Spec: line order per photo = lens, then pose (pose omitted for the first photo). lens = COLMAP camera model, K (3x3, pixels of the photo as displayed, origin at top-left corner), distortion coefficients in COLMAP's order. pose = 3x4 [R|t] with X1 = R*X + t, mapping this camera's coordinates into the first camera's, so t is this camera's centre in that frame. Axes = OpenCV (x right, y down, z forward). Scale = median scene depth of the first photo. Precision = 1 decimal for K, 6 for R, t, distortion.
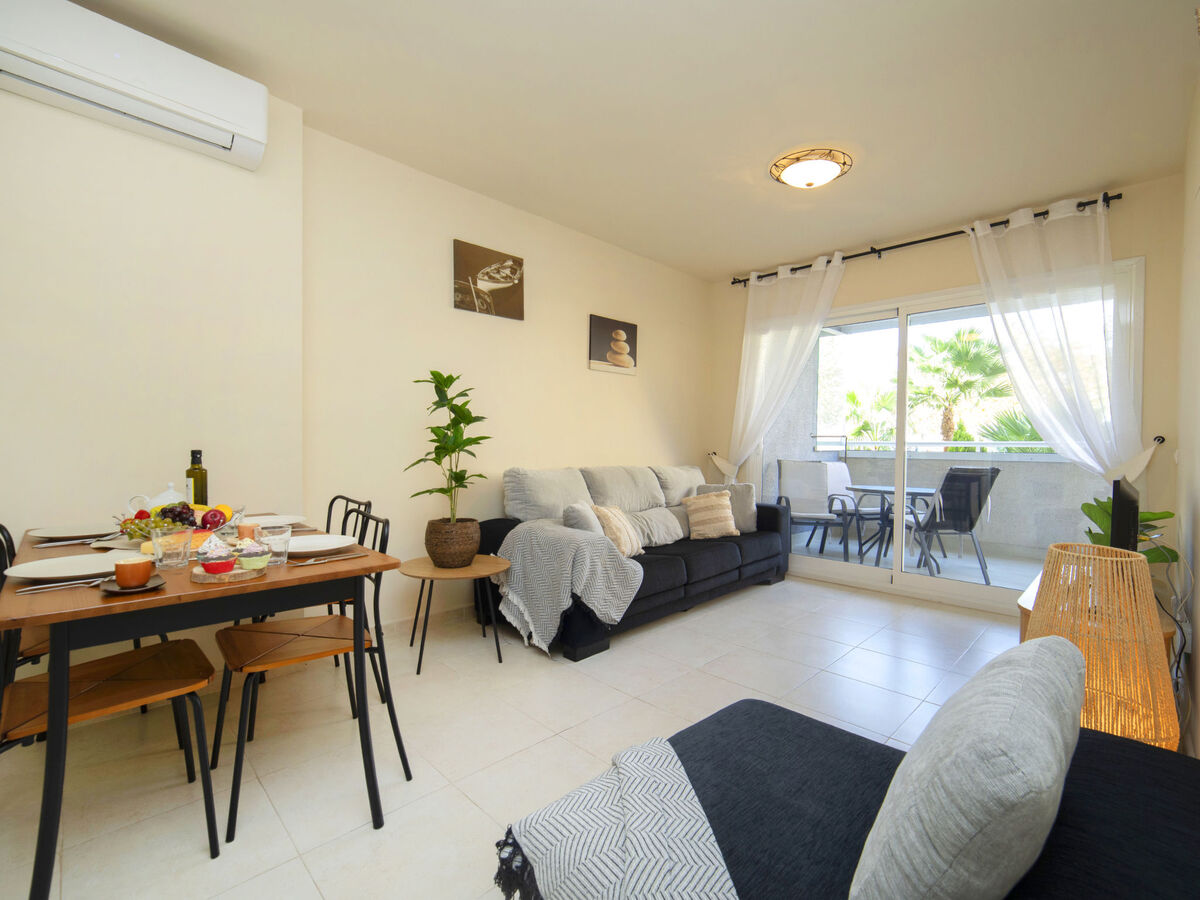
lens RADIAL K [[534.1, 0, 613.1], [0, 534.1, 451.0], [0, 0, 1]] dist [-0.003095, 0.000464]
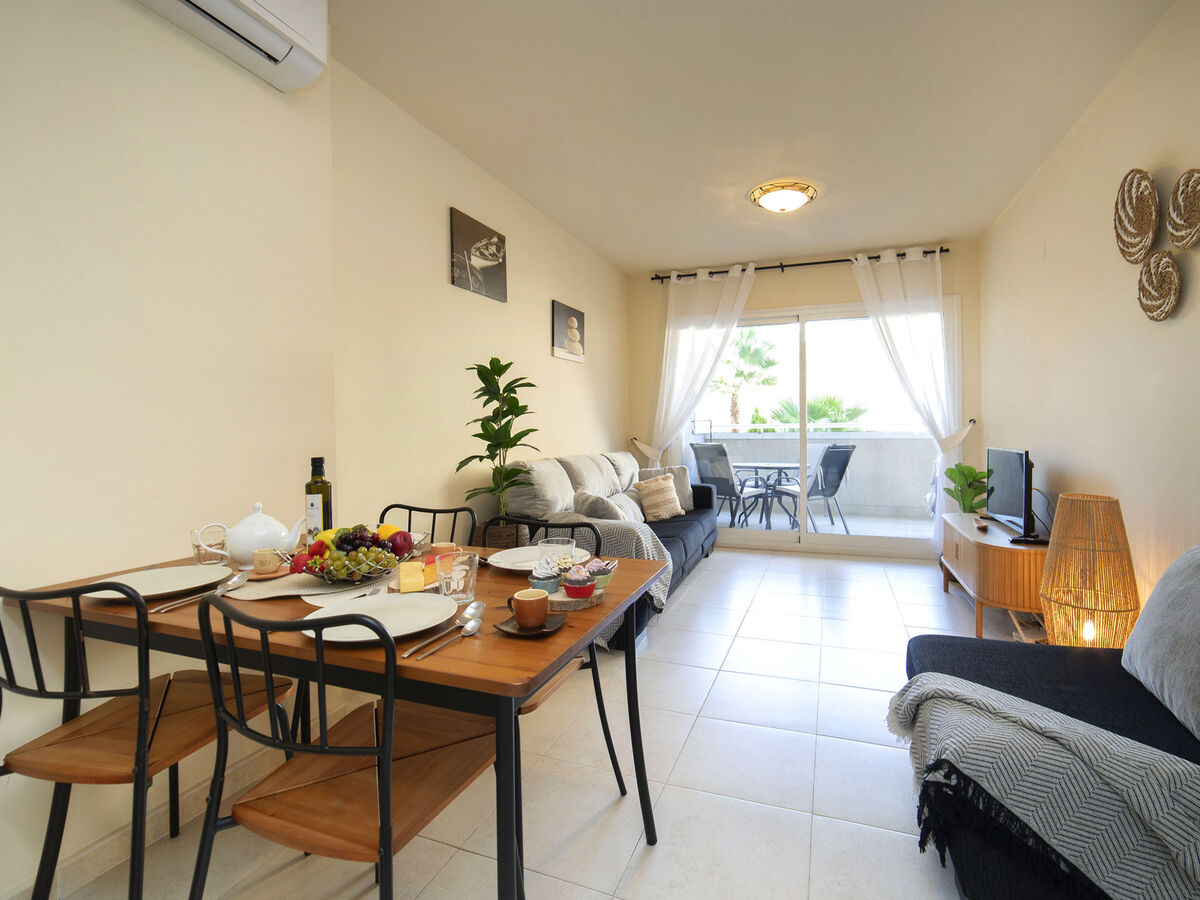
lens RADIAL K [[537.7, 0, 646.7], [0, 537.7, 433.8], [0, 0, 1]] dist [-0.012626, 0.000515]
pose [[0.904142, -0.024017, 0.426556, -0.351520], [0.024600, 0.999689, 0.004144, -0.014065], [-0.426523, 0.006747, 0.904451, 0.052444]]
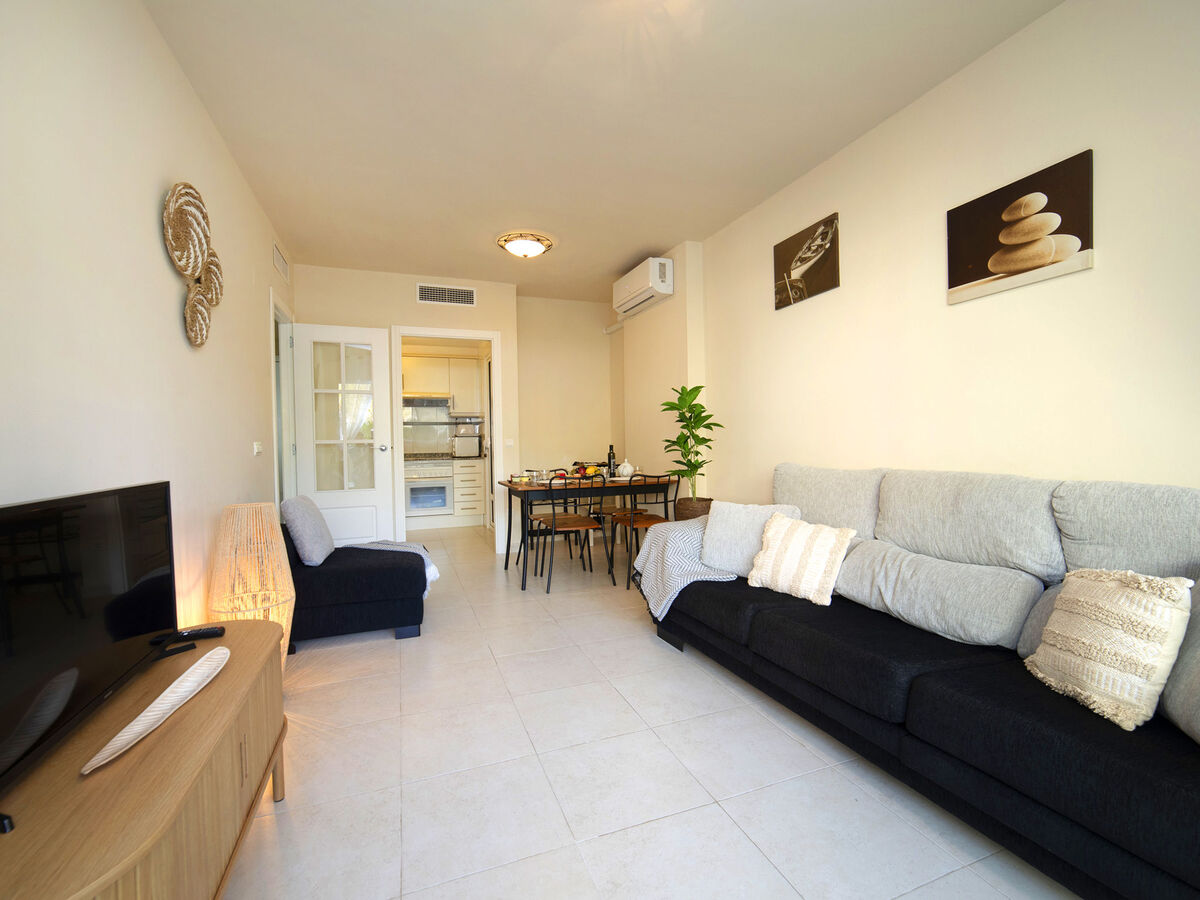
lens RADIAL K [[534.1, 0, 613.1], [0, 534.1, 451.0], [0, 0, 1]] dist [-0.003095, 0.000464]
pose [[-0.397231, 0.008881, -0.917676, 0.729235], [0.000969, 0.999957, 0.009258, 0.002322], [0.917718, 0.002789, -0.397223, 1.010468]]
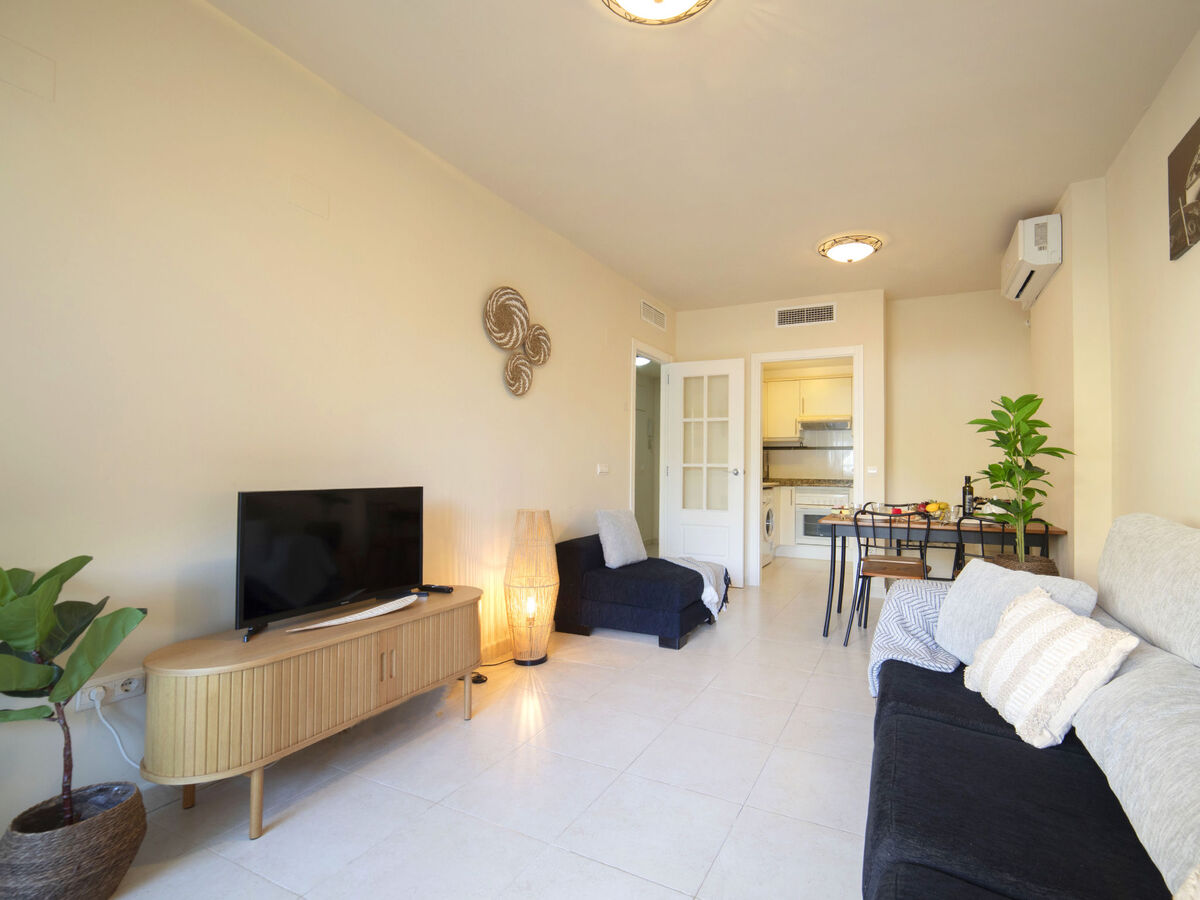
lens RADIAL K [[577.1, 0, 644.7], [0, 577.1, 449.5], [0, 0, 1]] dist [-0.004069, 0.000470]
pose [[-0.942275, -0.034025, -0.333106, 0.469822], [-0.026577, 0.999285, -0.026893, -0.004850], [0.333783, -0.016488, -0.942506, 1.289859]]
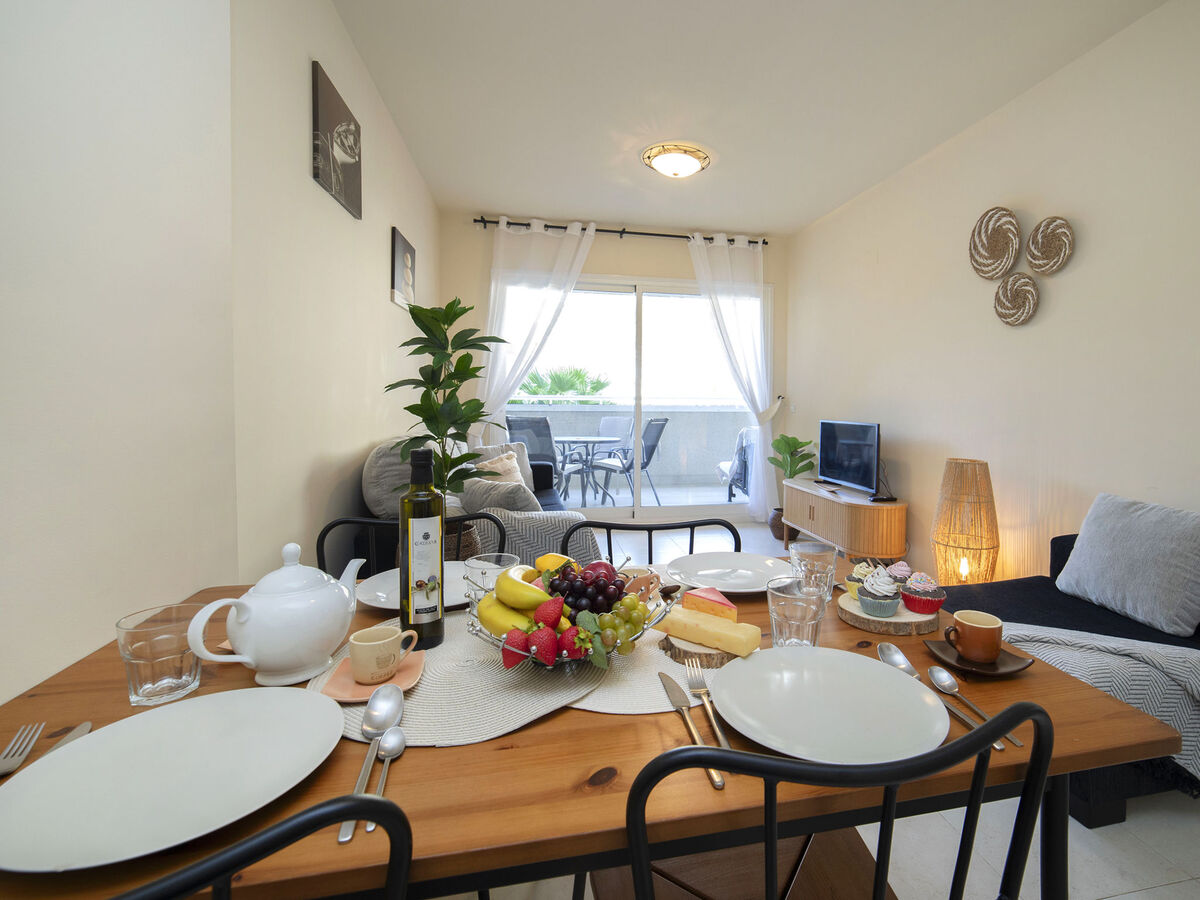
lens RADIAL K [[555.2, 0, 662.4], [0, 555.2, 414.9], [0, 0, 1]] dist [-0.016060, 0.000690]
pose [[0.554602, -0.030393, 0.831560, -0.536452], [0.008342, 0.999486, 0.030967, -0.021155], [-0.832074, -0.010238, 0.554571, 0.308009]]
